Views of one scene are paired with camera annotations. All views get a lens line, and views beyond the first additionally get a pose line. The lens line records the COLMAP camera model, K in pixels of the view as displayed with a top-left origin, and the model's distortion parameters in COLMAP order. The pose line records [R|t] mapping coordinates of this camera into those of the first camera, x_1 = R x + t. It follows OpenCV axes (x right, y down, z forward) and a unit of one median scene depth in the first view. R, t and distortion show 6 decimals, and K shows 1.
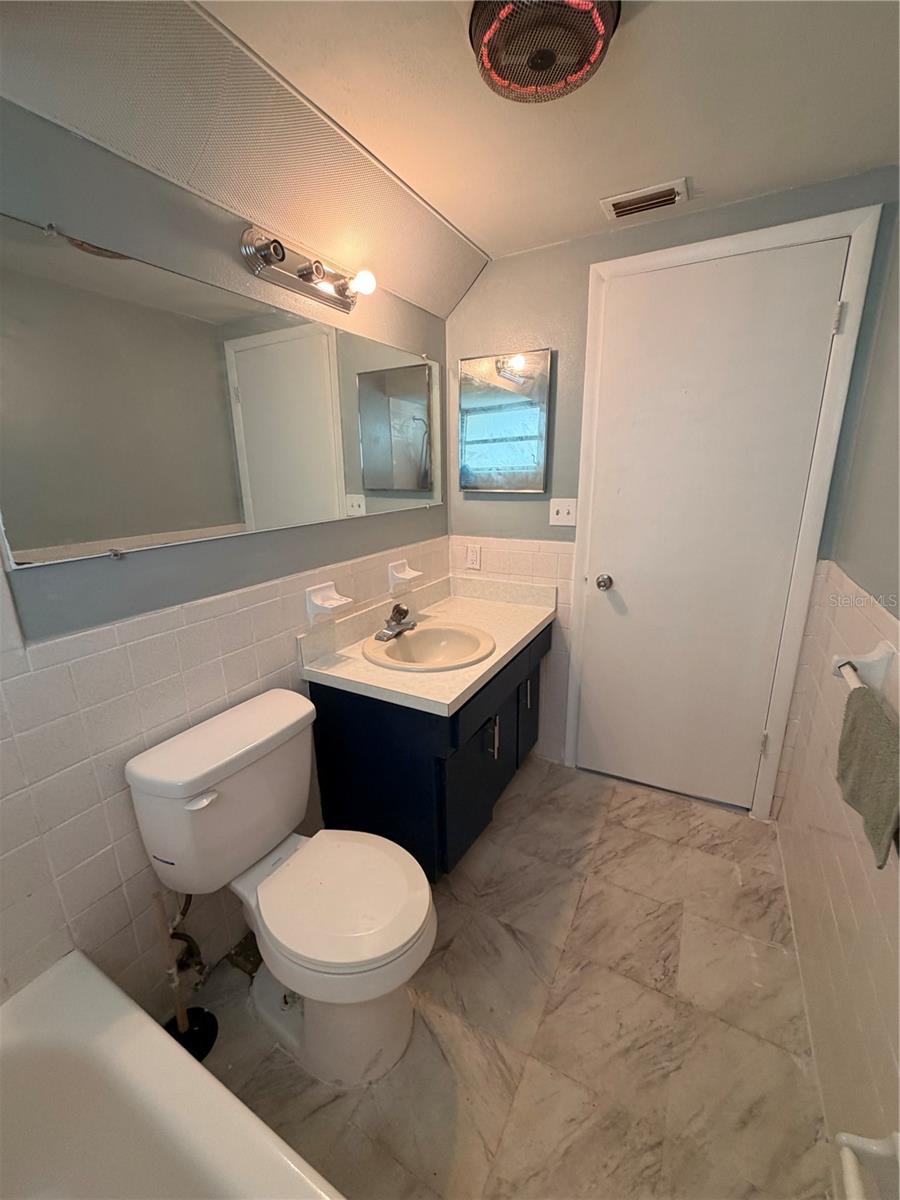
lens RADIAL K [[477.9, 0, 448.6], [0, 477.9, 598.4], [0, 0, 1]] dist [-0.001334, 0.000422]
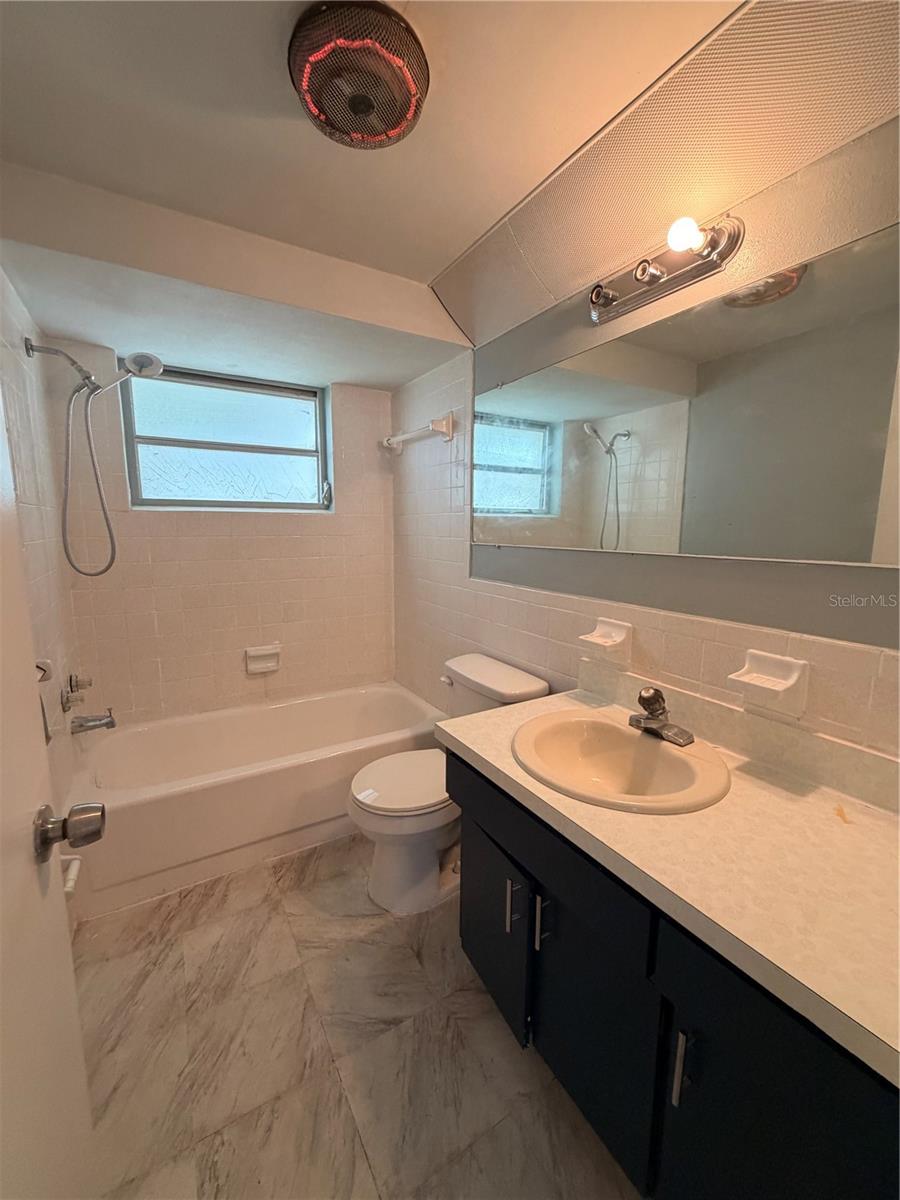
lens RADIAL K [[477.9, 0, 448.3], [0, 477.9, 599.2], [0, 0, 1]] dist [-0.001334, 0.000422]
pose [[-0.499819, 0.143264, -0.854199, 0.740185], [-0.227769, 0.929772, 0.289215, -0.288930], [0.835644, 0.339115, -0.432087, 1.267391]]
